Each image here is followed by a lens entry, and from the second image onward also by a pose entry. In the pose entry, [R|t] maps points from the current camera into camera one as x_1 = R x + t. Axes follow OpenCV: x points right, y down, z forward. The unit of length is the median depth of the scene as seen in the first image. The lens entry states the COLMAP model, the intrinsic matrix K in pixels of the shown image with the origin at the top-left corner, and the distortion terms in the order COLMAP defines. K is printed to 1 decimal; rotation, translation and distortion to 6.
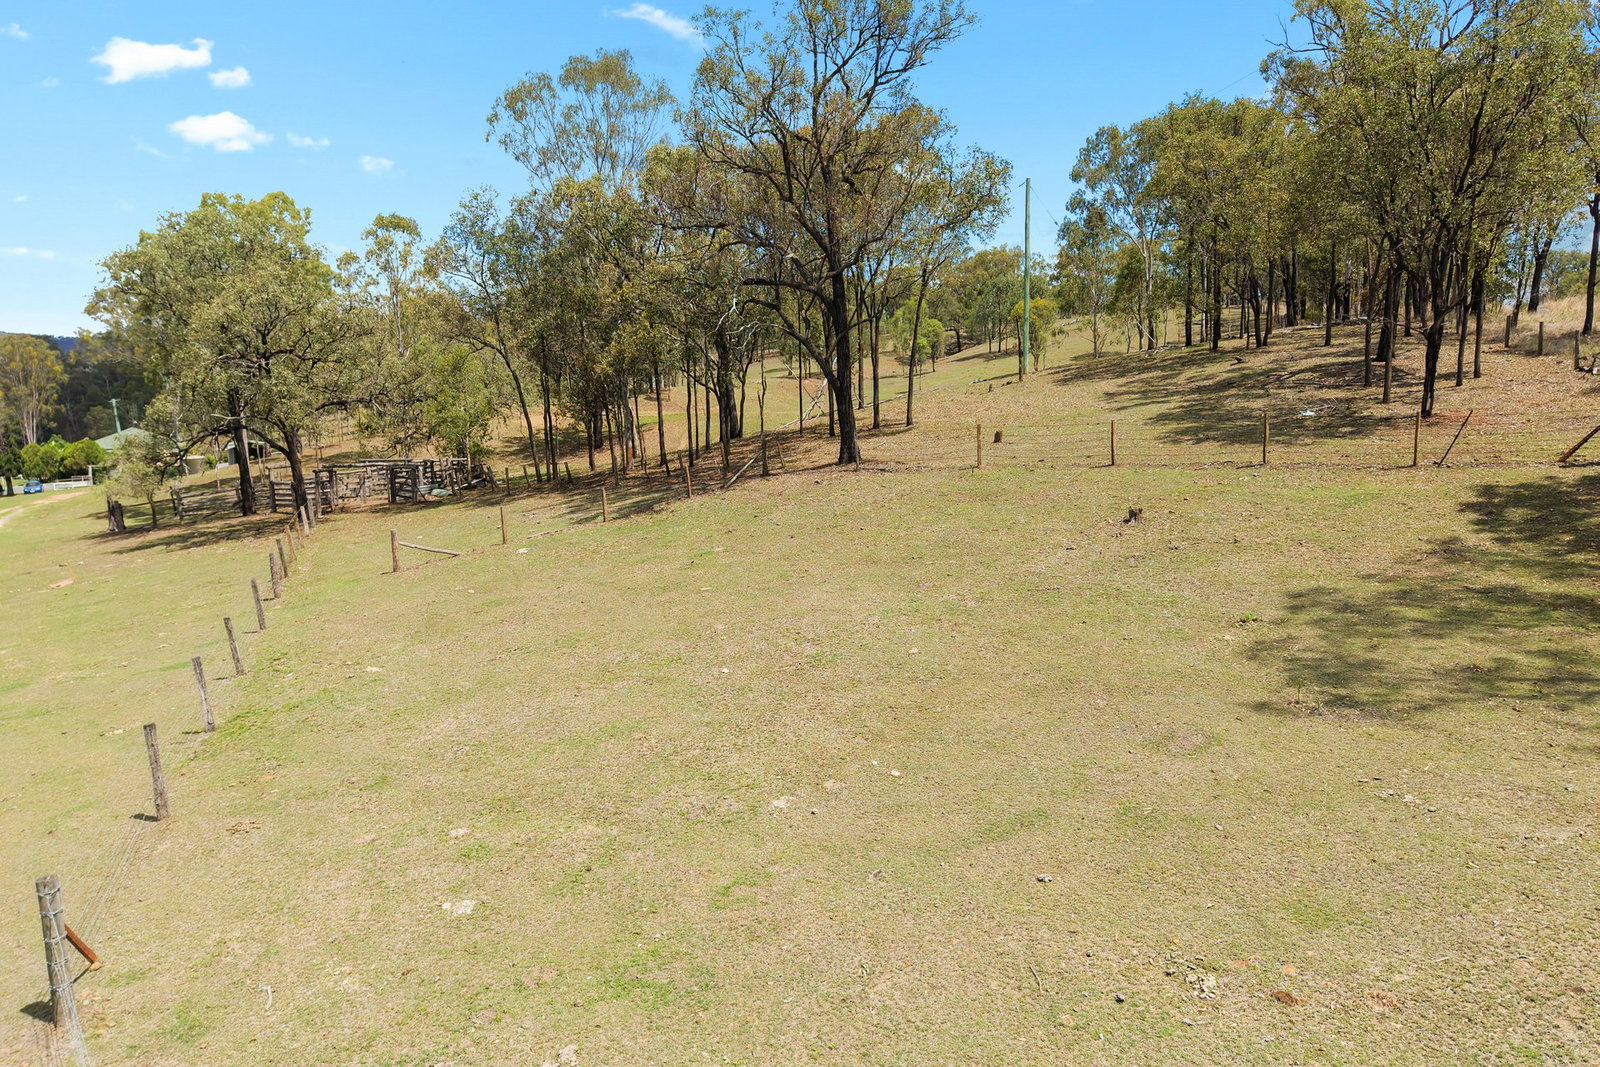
lens RADIAL K [[1071.8, 0, 801.2], [0, 1071.8, 528.1], [0, 0, 1]] dist [0.019864, -0.019794]
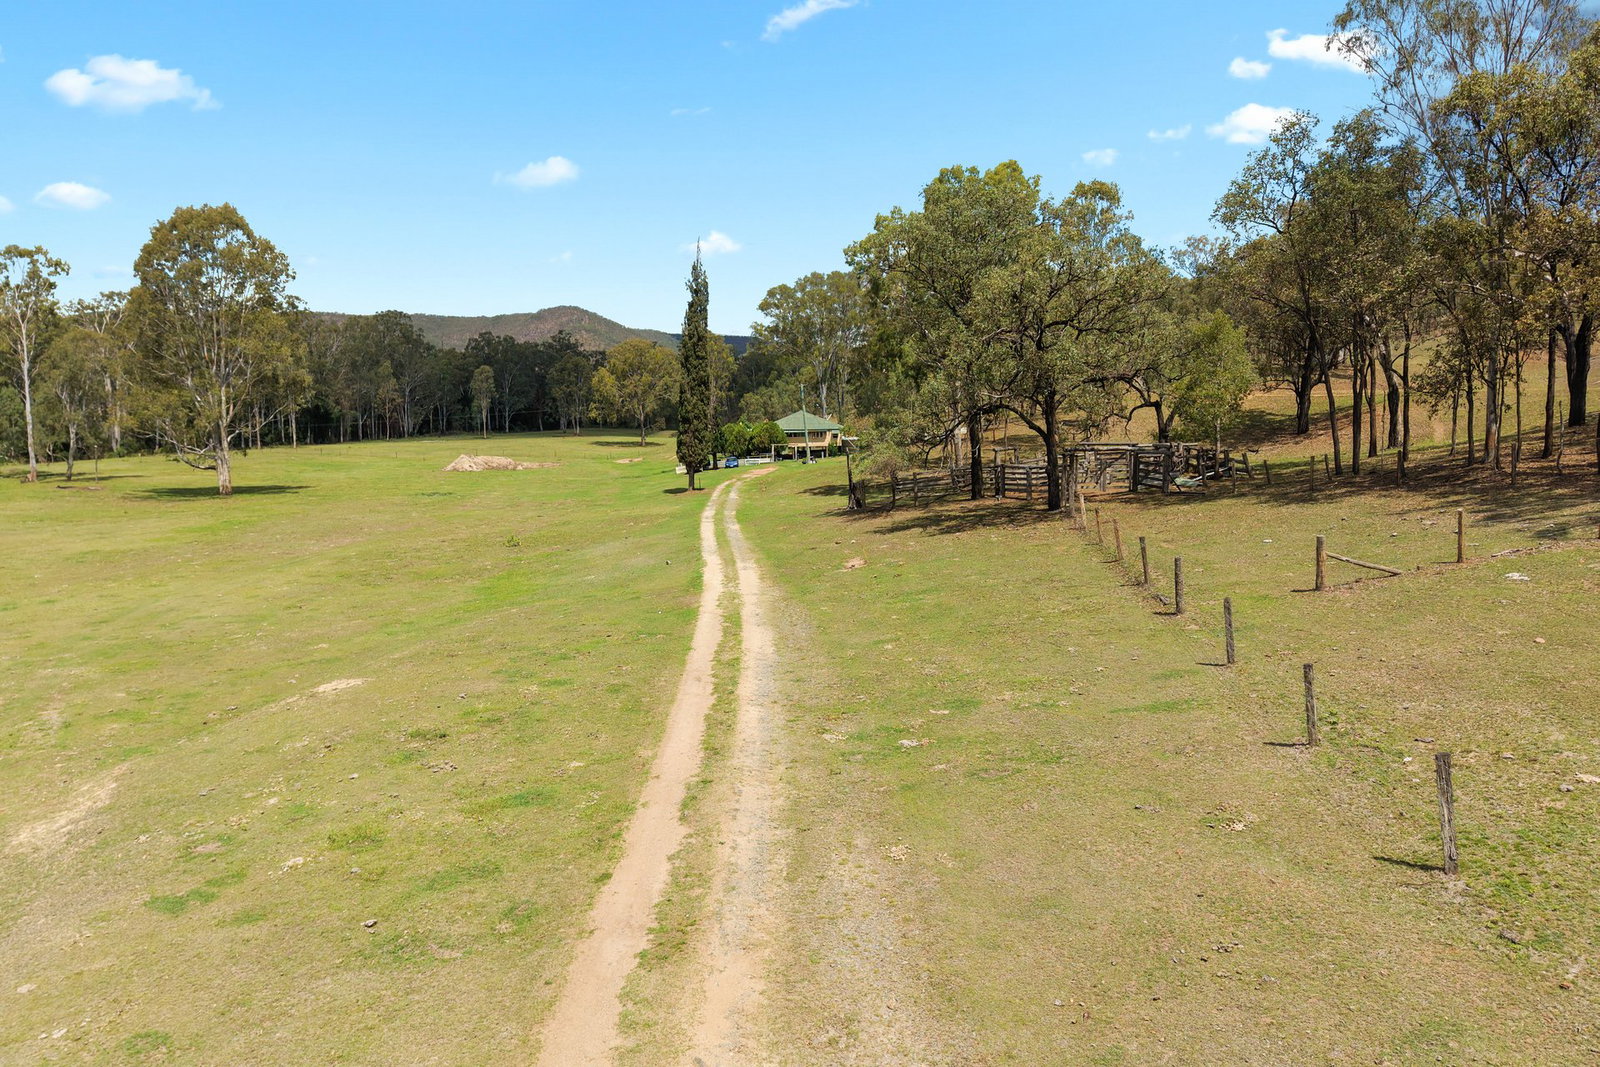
lens RADIAL K [[1071.8, 0, 800.2], [0, 1071.8, 538.1], [0, 0, 1]] dist [0.019864, -0.019794]
pose [[0.873082, 0.060796, -0.483768, -0.182019], [-0.049881, 0.998127, 0.035414, -0.003114], [0.485015, -0.006789, 0.874480, 0.081675]]
